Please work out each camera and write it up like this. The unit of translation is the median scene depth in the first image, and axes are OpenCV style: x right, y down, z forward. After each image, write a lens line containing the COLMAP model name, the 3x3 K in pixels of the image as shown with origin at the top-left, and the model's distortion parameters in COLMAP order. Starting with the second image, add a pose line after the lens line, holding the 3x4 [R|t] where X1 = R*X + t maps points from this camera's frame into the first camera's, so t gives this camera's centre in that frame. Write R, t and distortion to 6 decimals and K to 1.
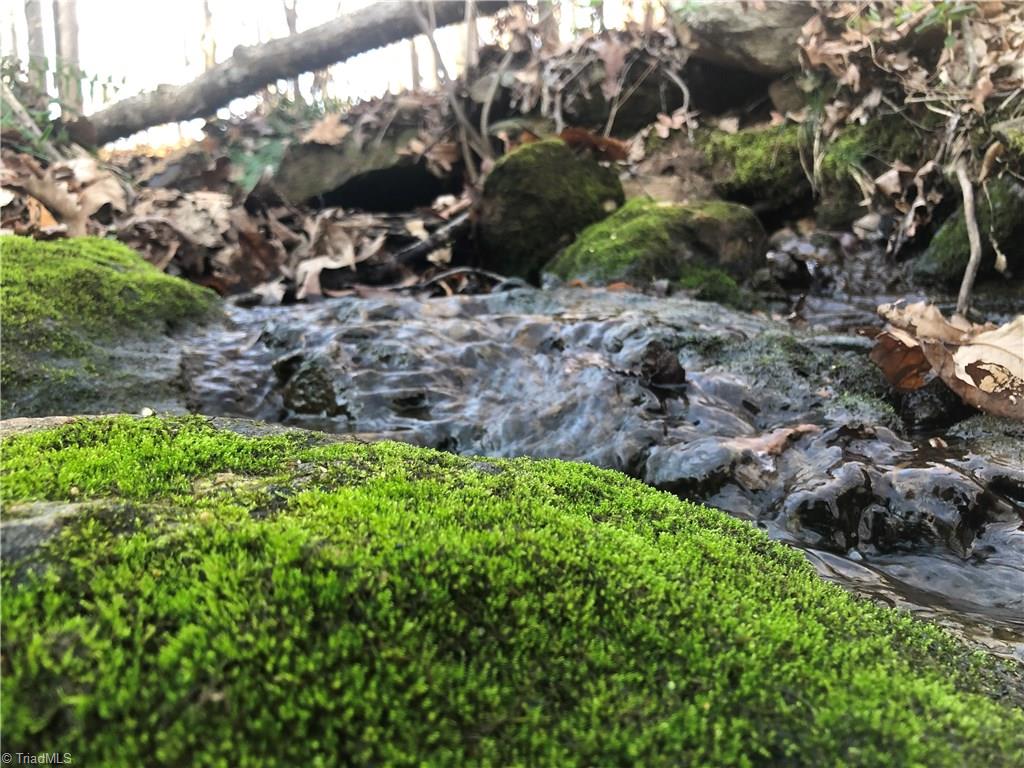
lens RADIAL K [[846.3, 0, 511.3], [0, 846.3, 364.4], [0, 0, 1]] dist [-0.009902, 0.008731]
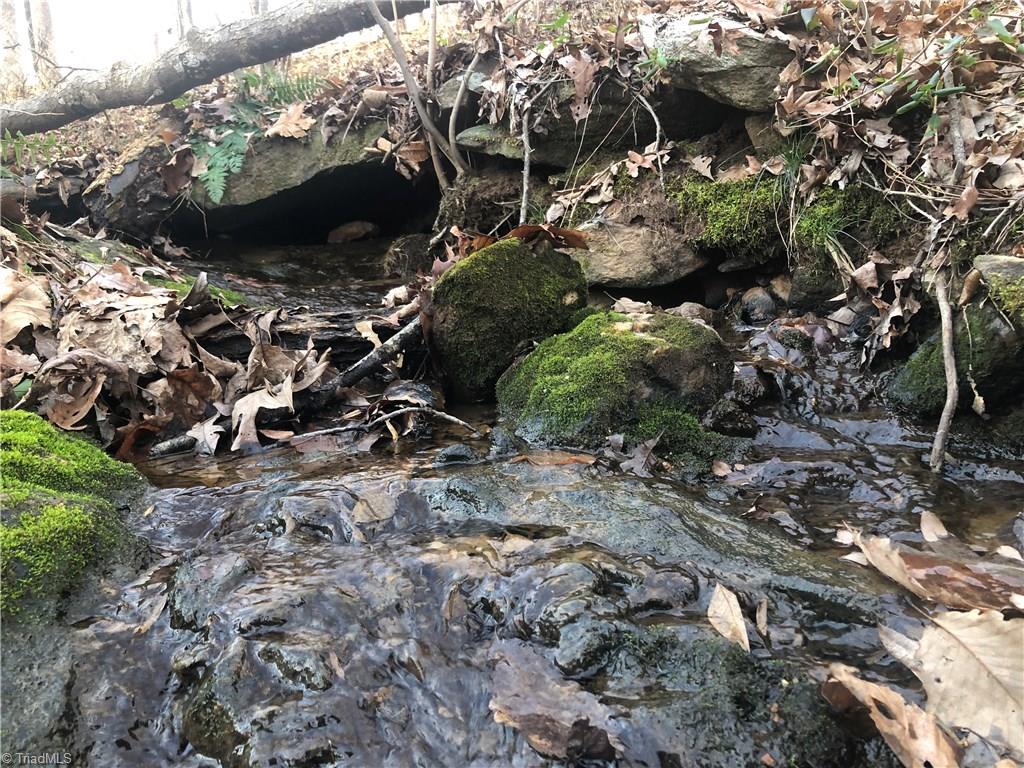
lens RADIAL K [[836.3, 0, 513.3], [0, 836.3, 364.5], [0, 0, 1]] dist [0.006261, -0.002844]
pose [[0.999712, -0.021739, 0.010124, 0.036831], [0.020679, 0.995255, 0.095082, -0.180893], [-0.012143, -0.094846, 0.995418, 0.056782]]
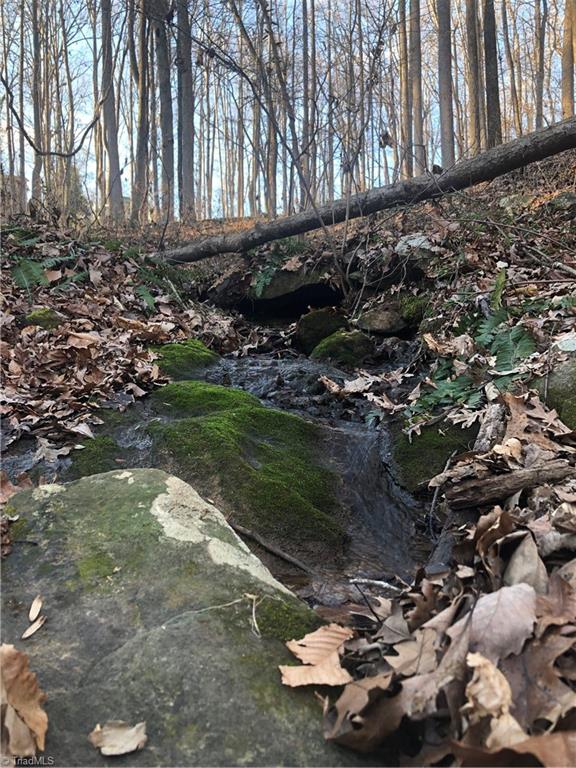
lens RADIAL K [[627.2, 0, 288.0], [0, 627.2, 384.0], [0, 0, 1]] dist [0.006261, -0.002844]
pose [[0.952977, 0.070113, -0.294820, 0.558638], [-0.062367, 0.997418, 0.035609, -0.047071], [0.296556, -0.015548, 0.954889, -1.156563]]
